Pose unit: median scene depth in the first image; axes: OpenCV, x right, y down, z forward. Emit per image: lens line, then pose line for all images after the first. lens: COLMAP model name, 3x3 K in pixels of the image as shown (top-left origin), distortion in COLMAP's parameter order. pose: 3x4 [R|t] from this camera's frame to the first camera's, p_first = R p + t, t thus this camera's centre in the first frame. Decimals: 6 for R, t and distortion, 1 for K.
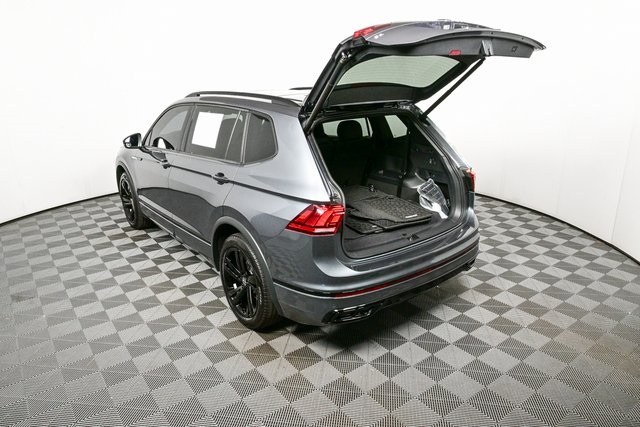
lens RADIAL K [[436.6, 0, 319.3], [0, 436.6, 216.4], [0, 0, 1]] dist [-0.005423, 0.002034]
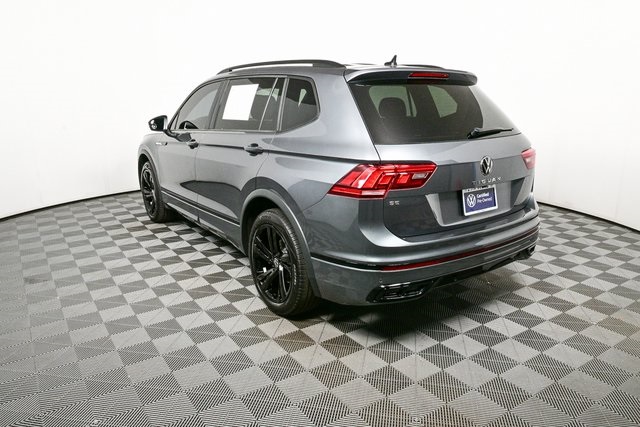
lens RADIAL K [[462.7, 0, 321.7], [0, 462.7, 209.3], [0, 0, 1]] dist [-0.007910, -0.002906]
pose [[0.998717, 0.022377, -0.045427, -0.035764], [-0.025139, 0.997810, -0.061182, 0.092908], [0.043958, 0.062245, 0.997092, 0.041014]]
